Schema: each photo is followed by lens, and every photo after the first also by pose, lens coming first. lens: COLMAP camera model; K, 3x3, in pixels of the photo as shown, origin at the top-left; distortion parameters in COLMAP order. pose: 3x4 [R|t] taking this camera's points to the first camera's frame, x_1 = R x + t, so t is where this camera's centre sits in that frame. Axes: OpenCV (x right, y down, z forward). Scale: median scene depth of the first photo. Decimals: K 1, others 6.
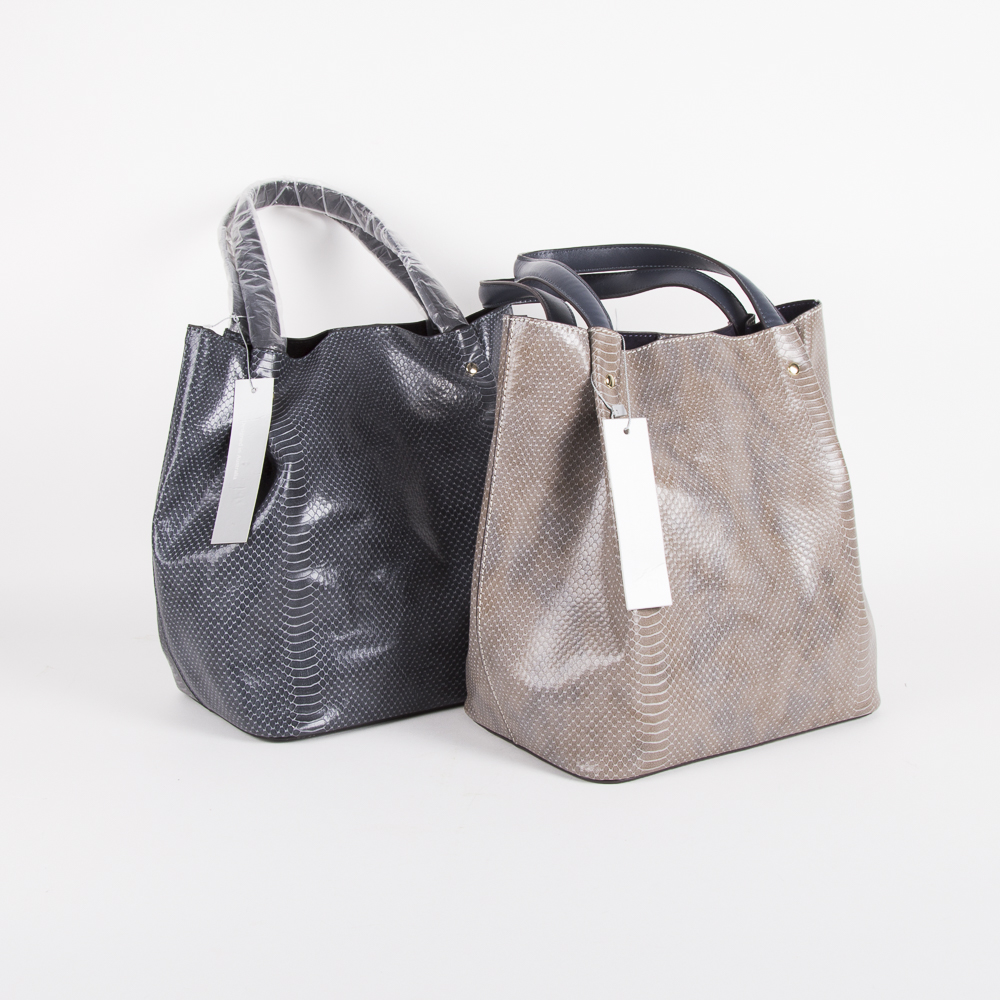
lens RADIAL K [[1393.6, 0, 485.3], [0, 1393.6, 473.7], [0, 0, 1]] dist [-0.201081, 0.000000]
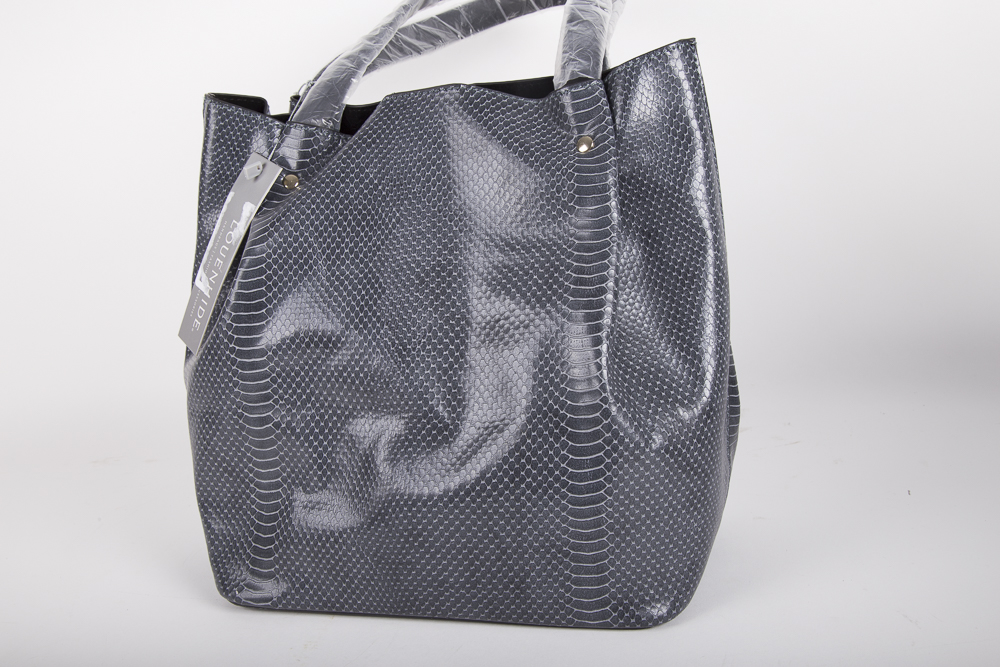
lens RADIAL K [[1136.8, 0, 498.8], [0, 1136.8, 327.0], [0, 0, 1]] dist [-0.104115, 0.000000]
pose [[0.656594, 0.124309, -0.743930, 0.436242], [-0.045524, 0.991058, 0.125424, -0.062328], [0.752869, -0.048486, 0.656382, 0.682028]]
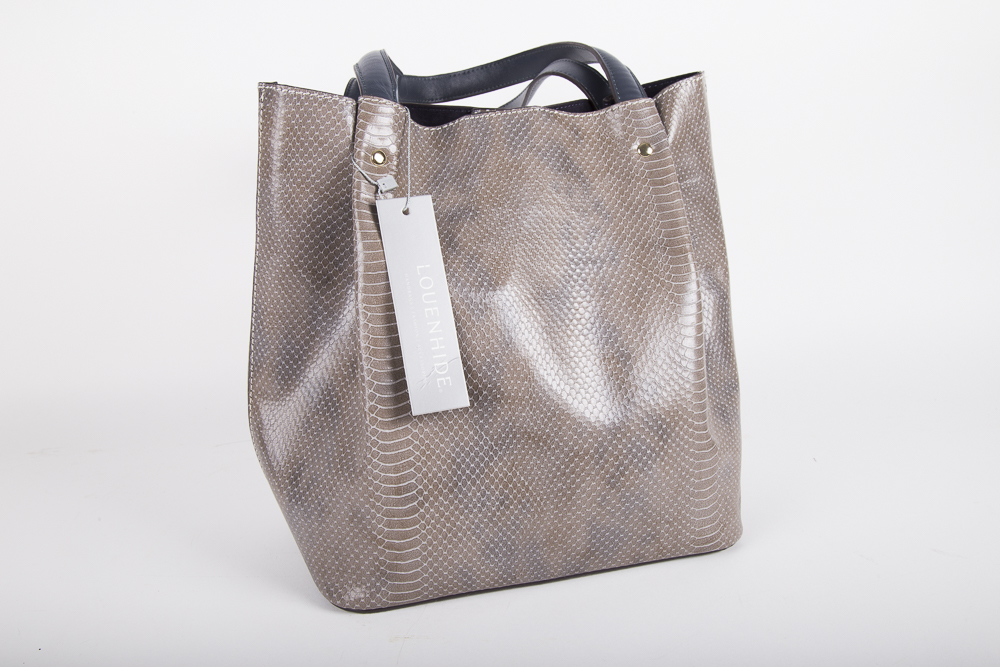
lens RADIAL K [[960.1, 0, 493.7], [0, 960.1, 355.6], [0, 0, 1]] dist [-0.007899, 0.000000]
pose [[0.972036, 0.043130, -0.230838, 0.285720], [-0.023088, 0.995779, 0.088832, 0.001689], [0.233695, -0.081018, 0.968929, 0.394129]]
